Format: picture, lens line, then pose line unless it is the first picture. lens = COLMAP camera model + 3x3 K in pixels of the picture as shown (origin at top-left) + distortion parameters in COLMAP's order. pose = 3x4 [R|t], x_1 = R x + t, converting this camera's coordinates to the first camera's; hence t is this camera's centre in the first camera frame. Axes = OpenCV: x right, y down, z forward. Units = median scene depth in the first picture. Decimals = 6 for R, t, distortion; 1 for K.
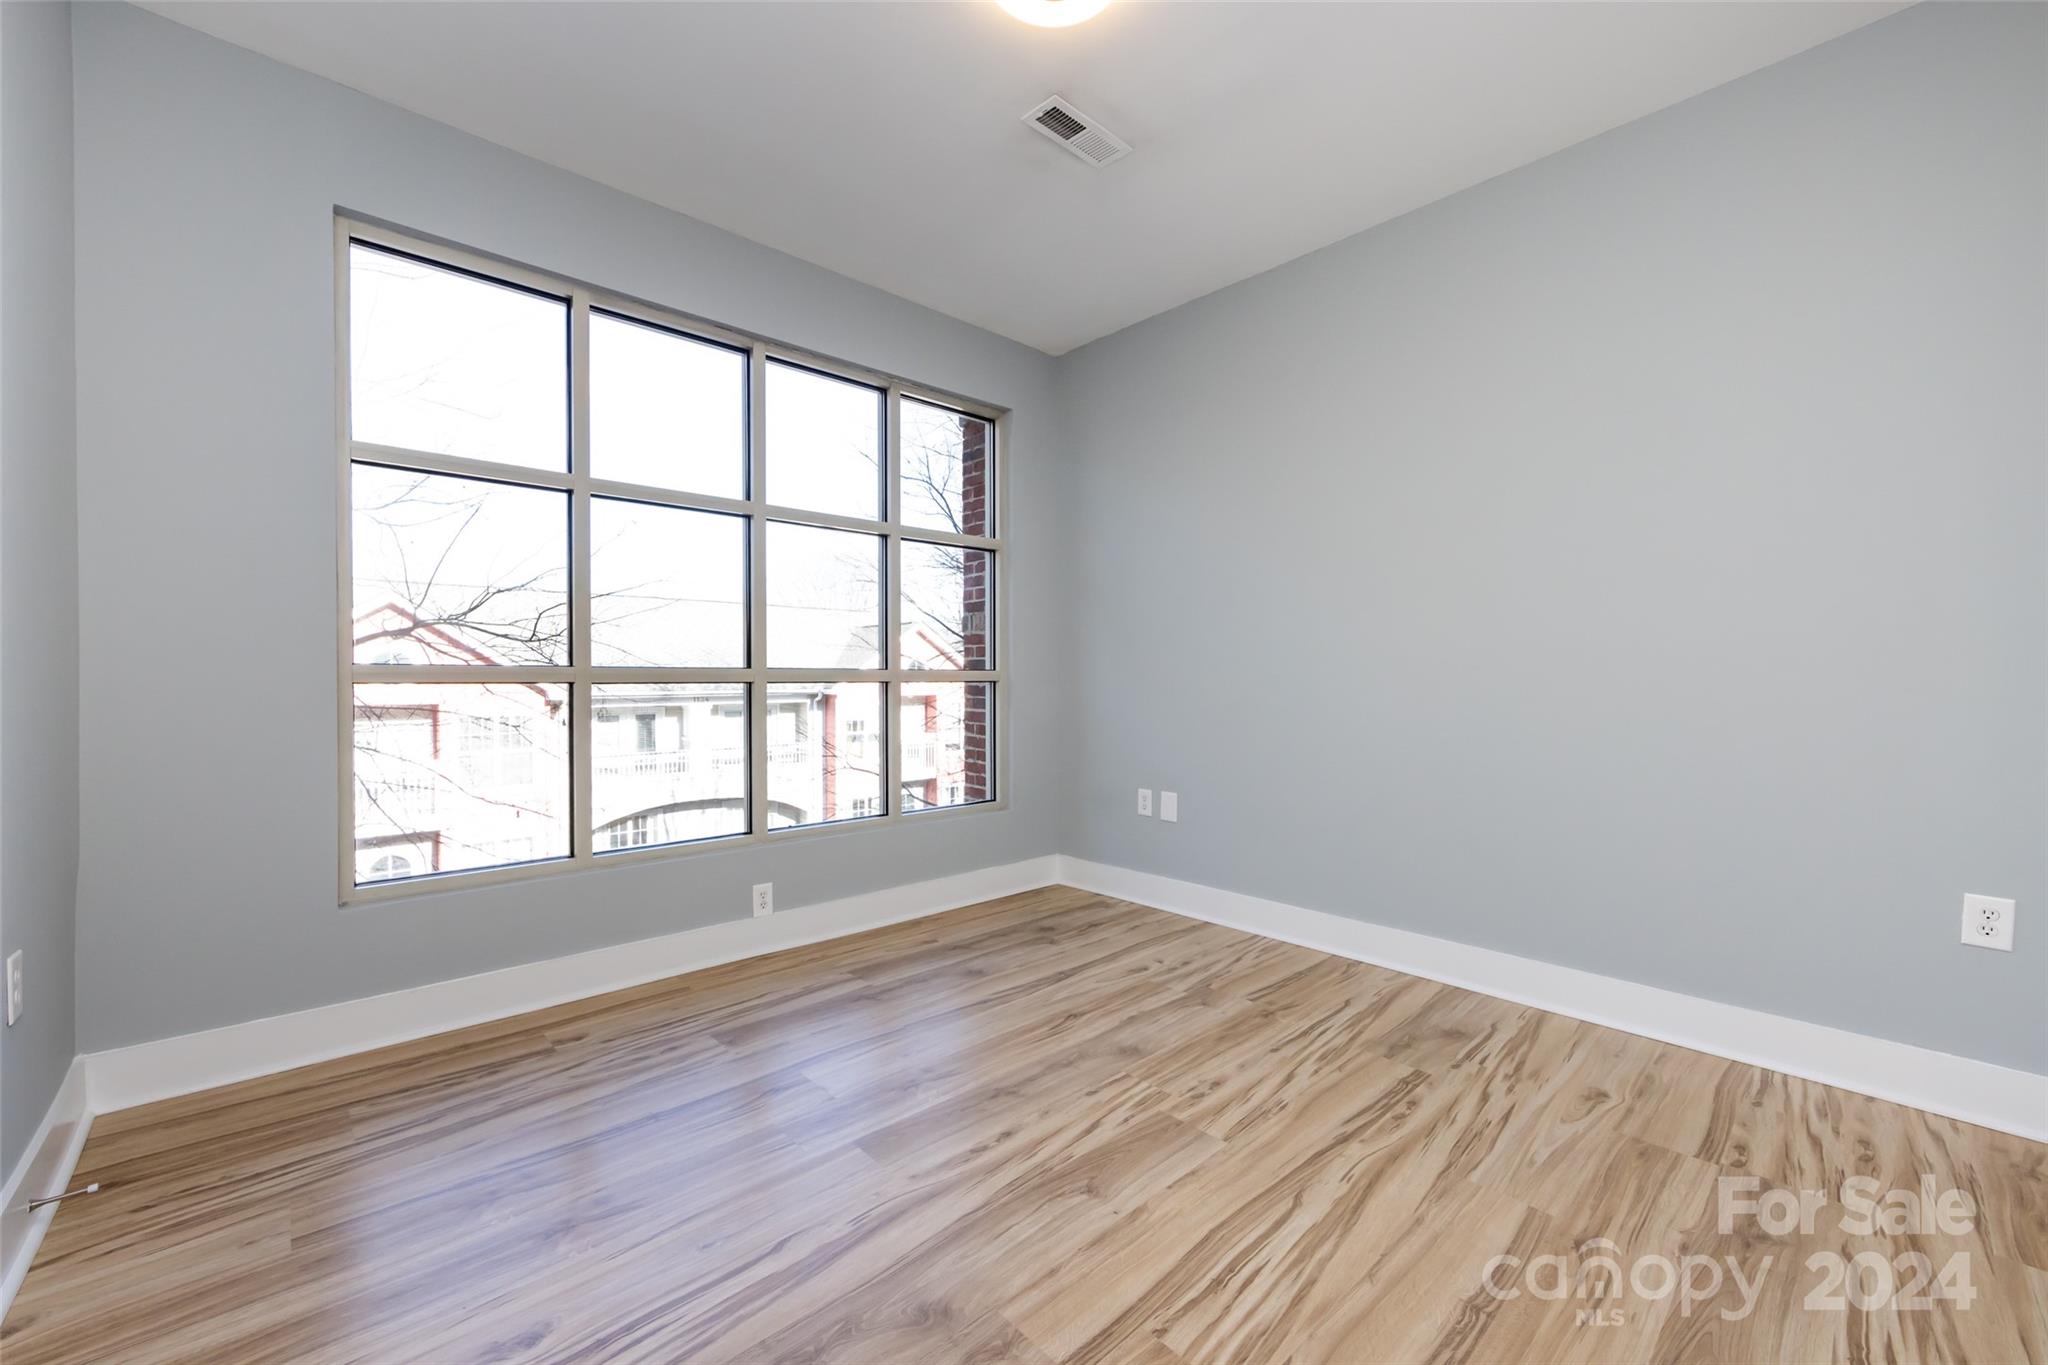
lens RADIAL K [[807.2, 0, 1018.1], [0, 807.2, 682.9], [0, 0, 1]] dist [-0.002026, 0.000153]
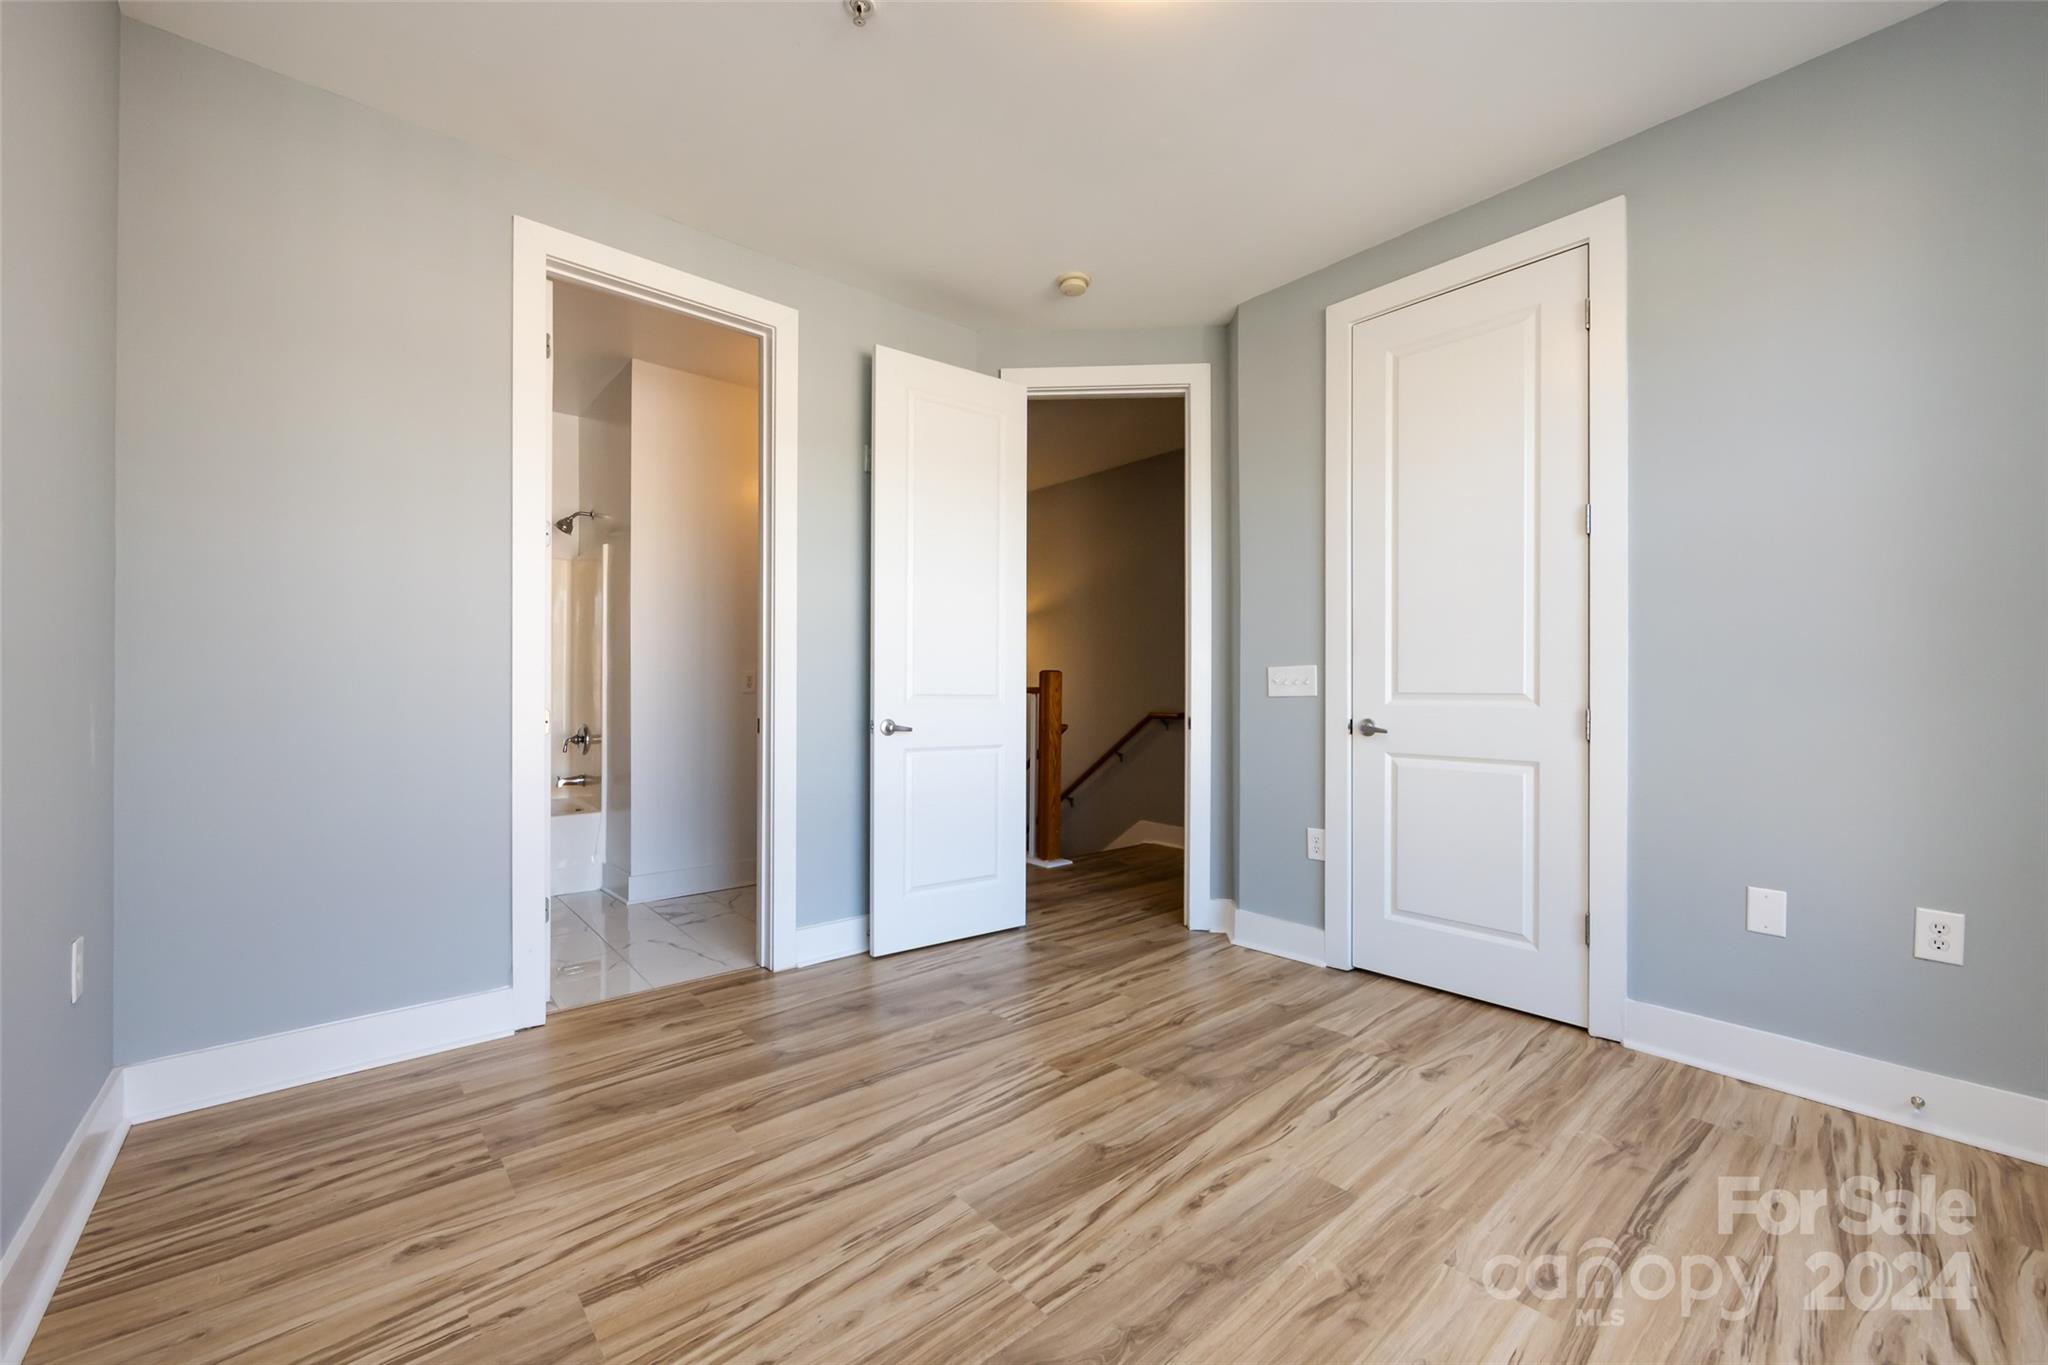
lens RADIAL K [[807.2, 0, 1028.8], [0, 807.2, 692.8], [0, 0, 1]] dist [-0.002026, 0.000153]
pose [[-0.999816, -0.003532, 0.018846, 0.136394], [-0.003465, 0.999988, 0.003588, -0.009480], [-0.018858, 0.003522, -0.999816, 1.672236]]
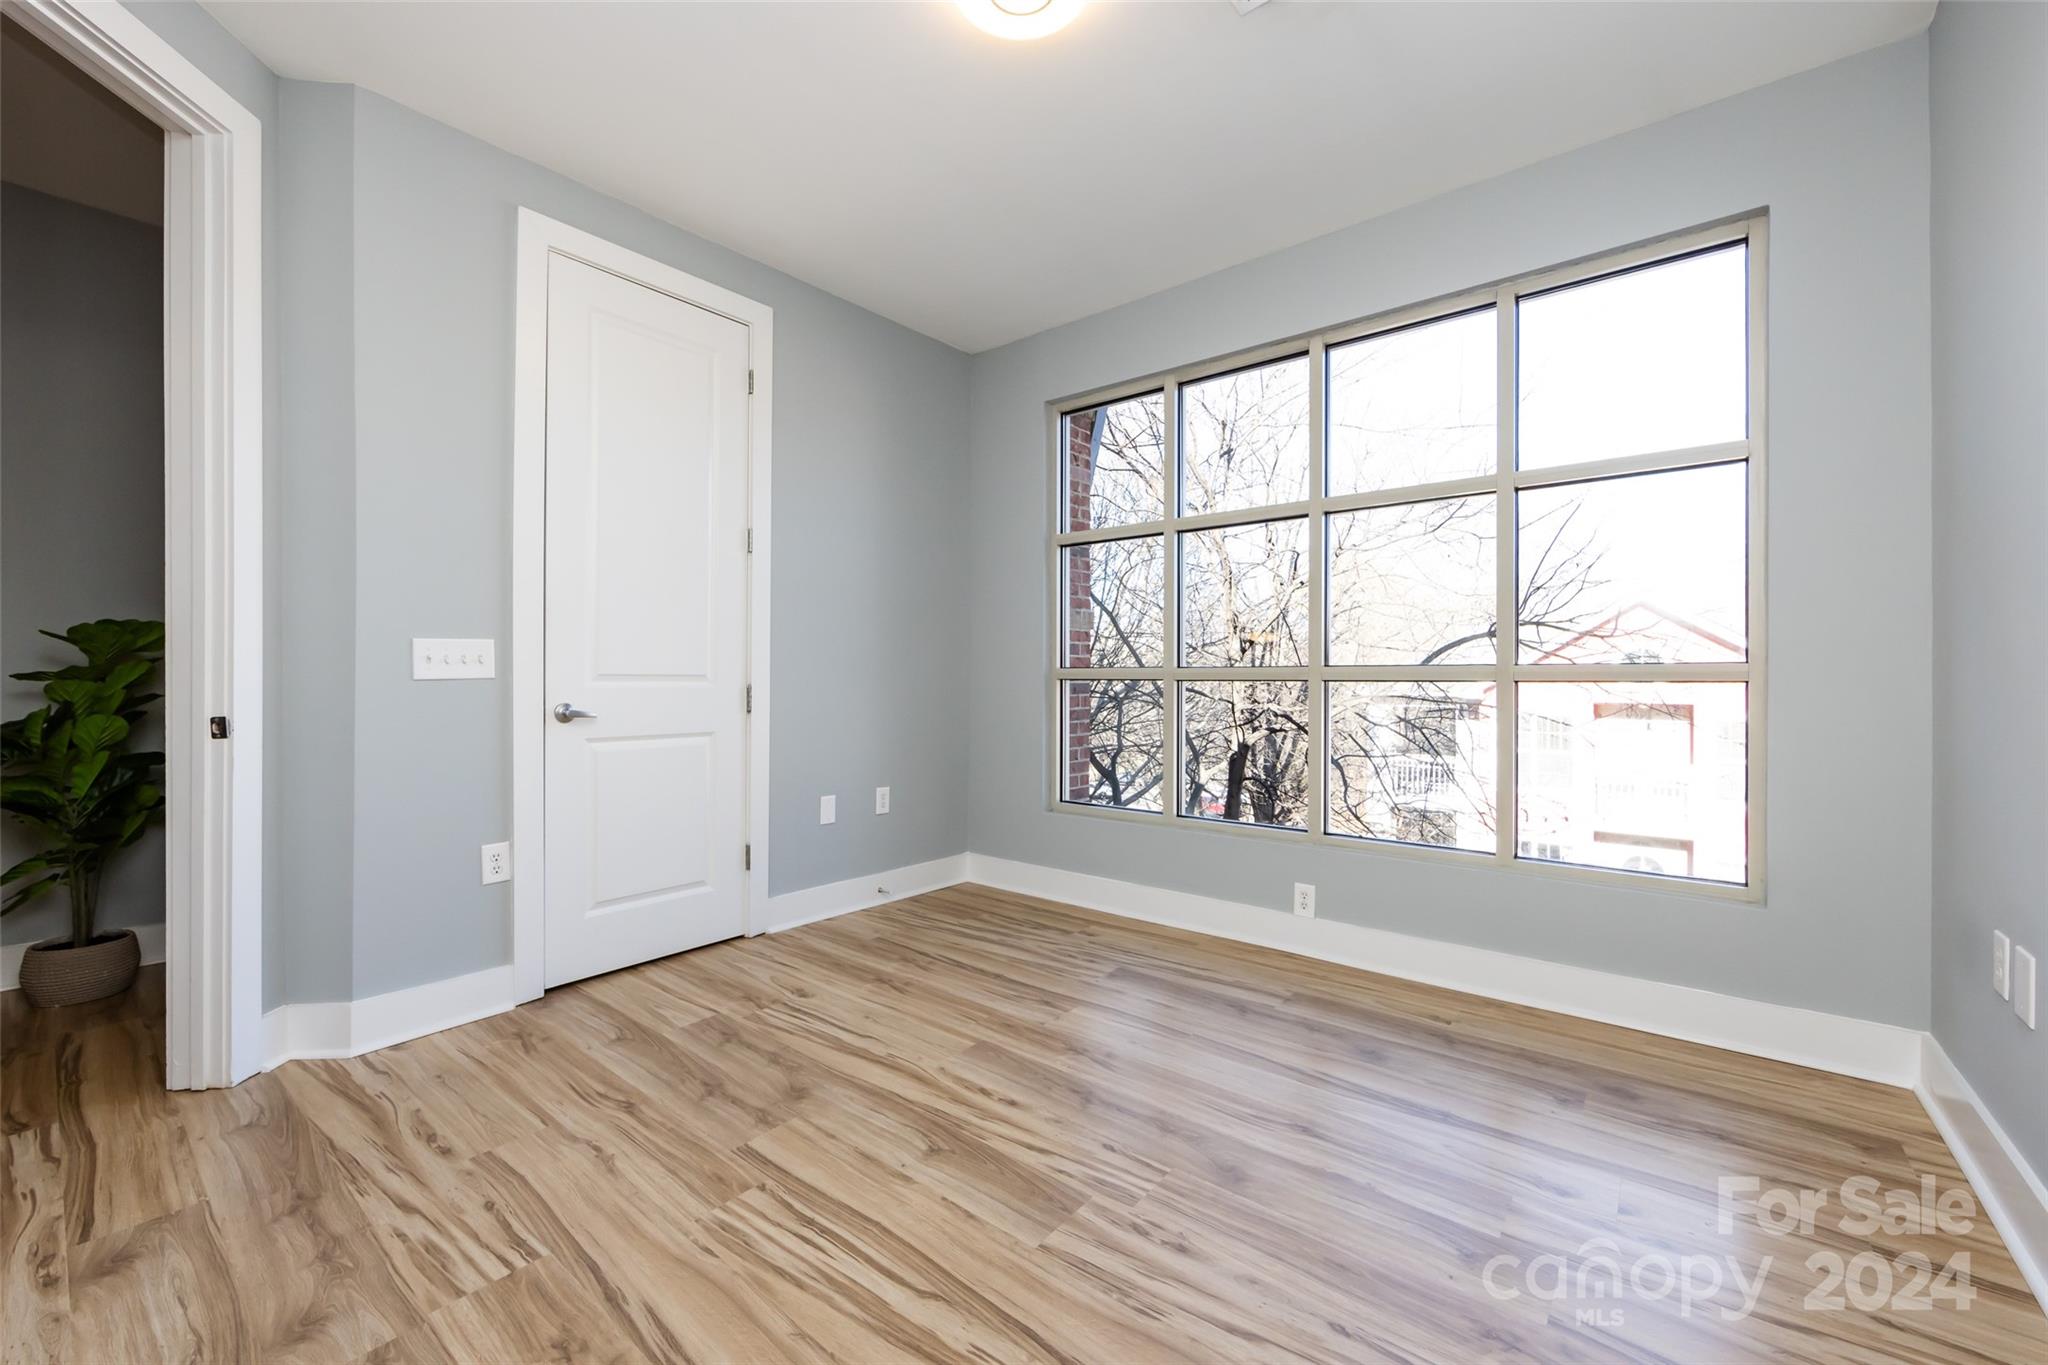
lens RADIAL K [[807.2, 0, 995.1], [0, 807.2, 678.1], [0, 0, 1]] dist [-0.002026, 0.000153]
pose [[0.125669, 0.000312, -0.992072, 0.920762], [-0.004629, 0.999989, -0.000272, -0.002982], [0.992061, 0.004626, 0.125669, 0.741499]]
